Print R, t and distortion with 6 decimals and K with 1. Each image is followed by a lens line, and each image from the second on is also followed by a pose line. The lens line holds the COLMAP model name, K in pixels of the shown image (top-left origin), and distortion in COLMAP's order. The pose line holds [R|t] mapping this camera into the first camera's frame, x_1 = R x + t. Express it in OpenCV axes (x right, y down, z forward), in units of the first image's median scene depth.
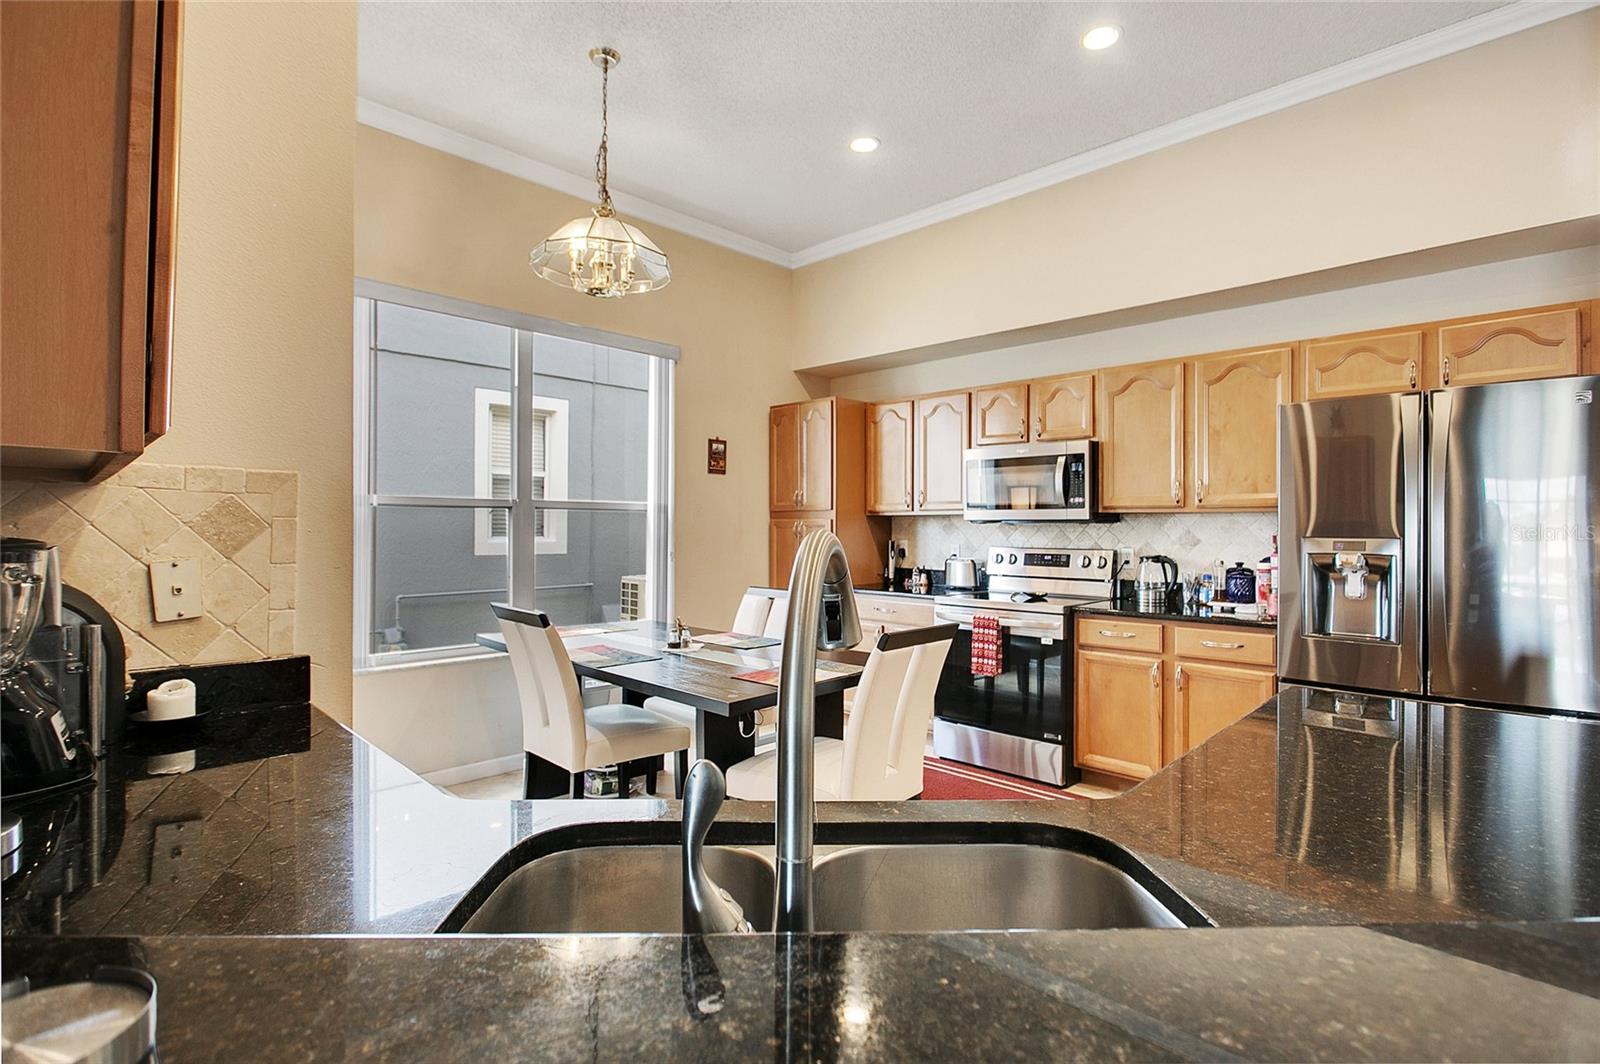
lens RADIAL K [[777.9, 0, 800.0], [0, 777.9, 517.9], [0, 0, 1]] dist [-0.009028, -0.001108]
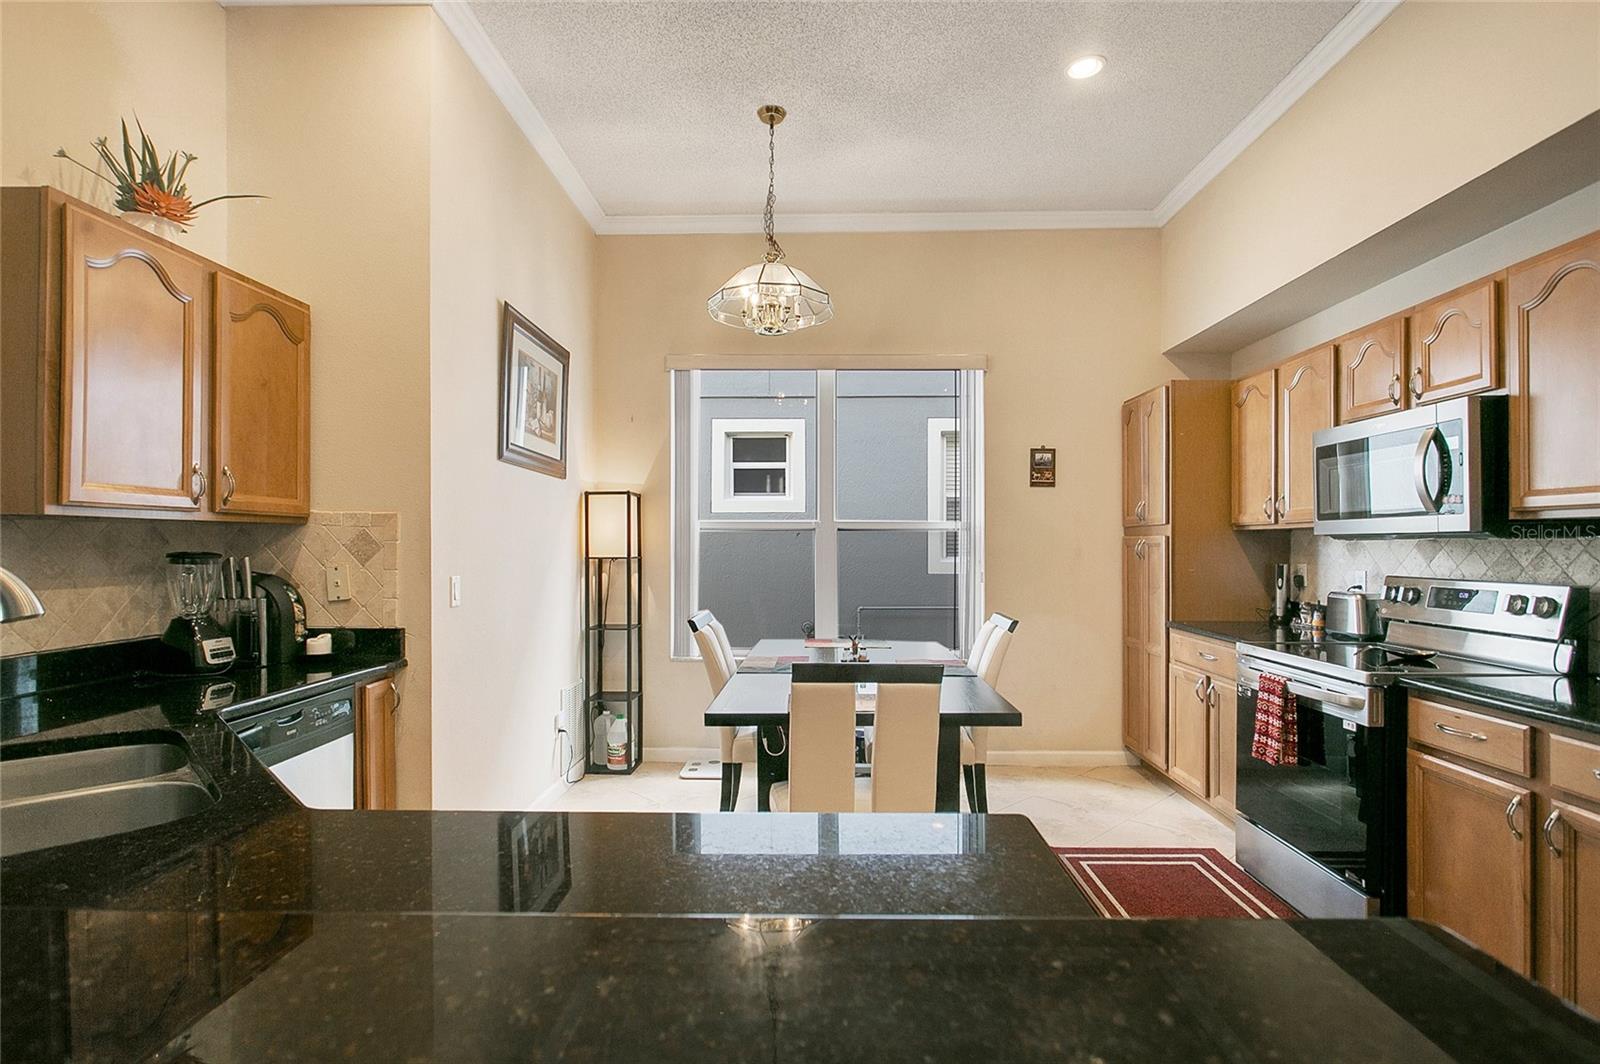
lens RADIAL K [[777.9, 0, 795.2], [0, 777.9, 544.5], [0, 0, 1]] dist [-0.009028, -0.001108]
pose [[0.665526, -0.004839, -0.746359, 0.467357], [0.011311, 0.999930, 0.003603, 0.004218], [0.746289, -0.010840, 0.665534, 0.237498]]
